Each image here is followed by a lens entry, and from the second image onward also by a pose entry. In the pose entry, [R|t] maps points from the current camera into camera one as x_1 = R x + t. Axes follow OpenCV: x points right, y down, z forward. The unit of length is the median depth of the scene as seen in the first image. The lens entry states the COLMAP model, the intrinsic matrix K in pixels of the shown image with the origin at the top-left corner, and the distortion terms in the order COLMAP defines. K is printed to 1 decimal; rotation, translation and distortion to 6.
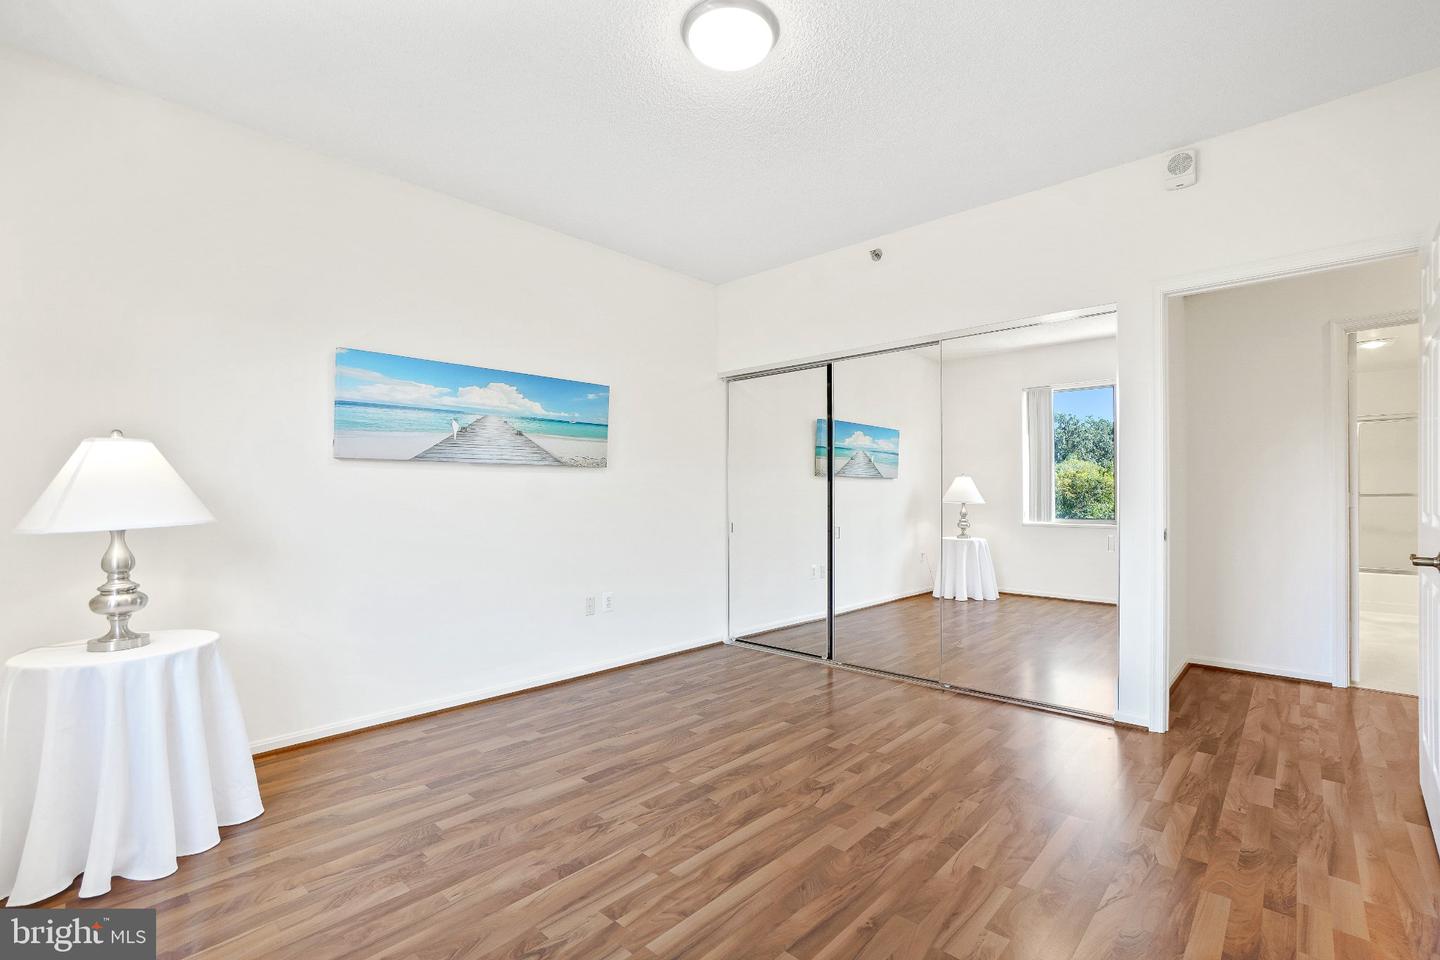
lens RADIAL K [[649.9, 0, 732.2], [0, 649.9, 510.3], [0, 0, 1]] dist [-0.051281, 0.023929]
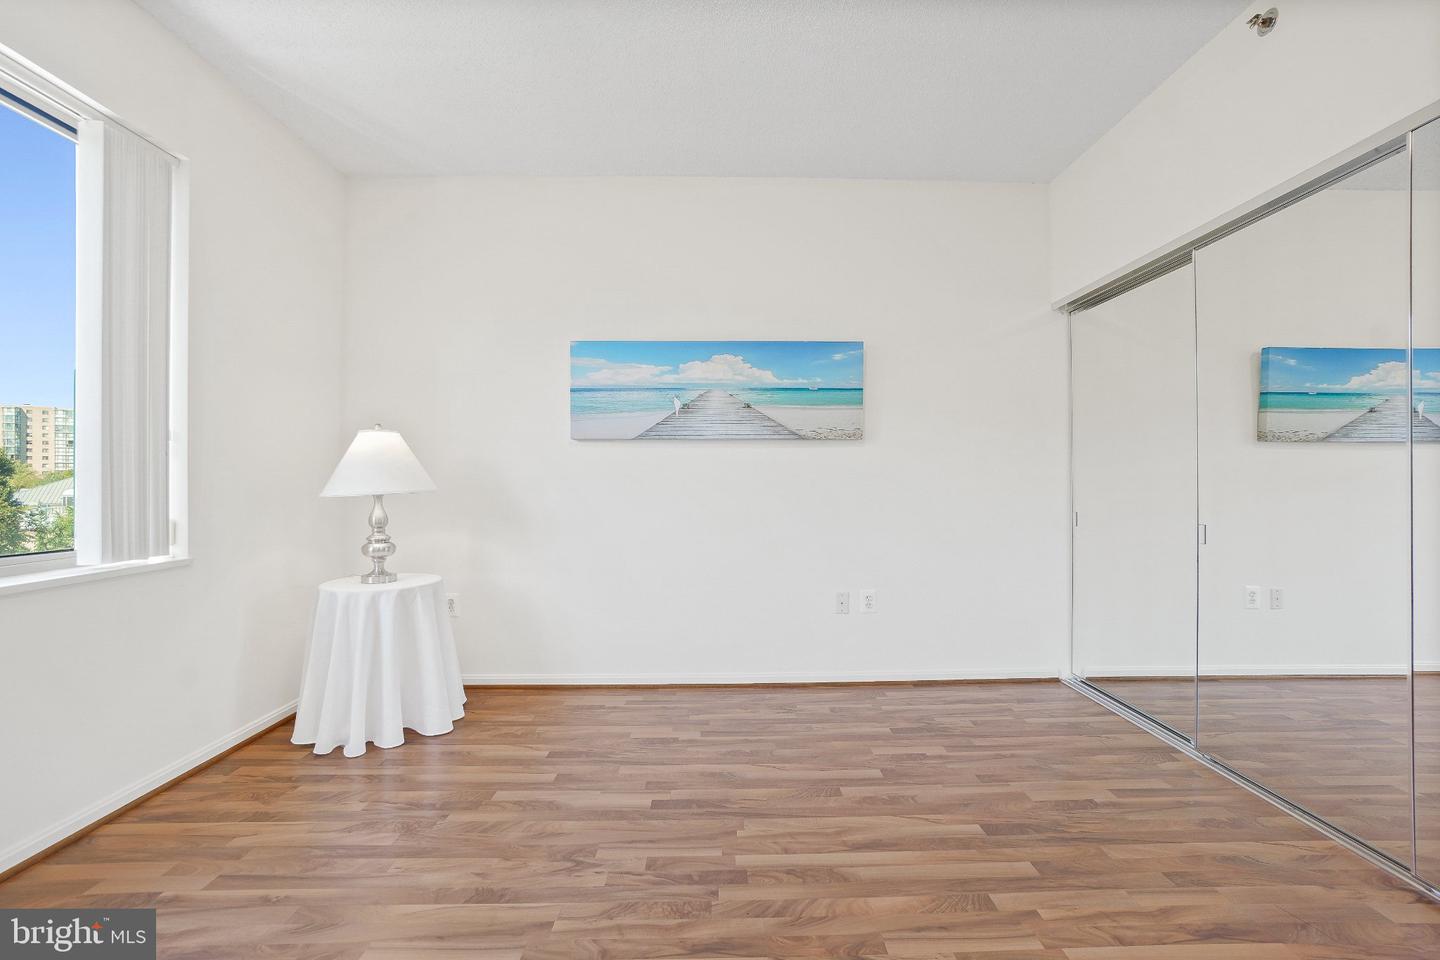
lens RADIAL K [[638.9, 0, 734.9], [0, 638.9, 485.2], [0, 0, 1]] dist [-0.061115, 0.031827]
pose [[0.691868, 0.008646, -0.721972, 0.365904], [-0.018340, 0.999816, -0.005601, 0.000190], [0.721791, 0.017116, 0.691899, 0.405553]]
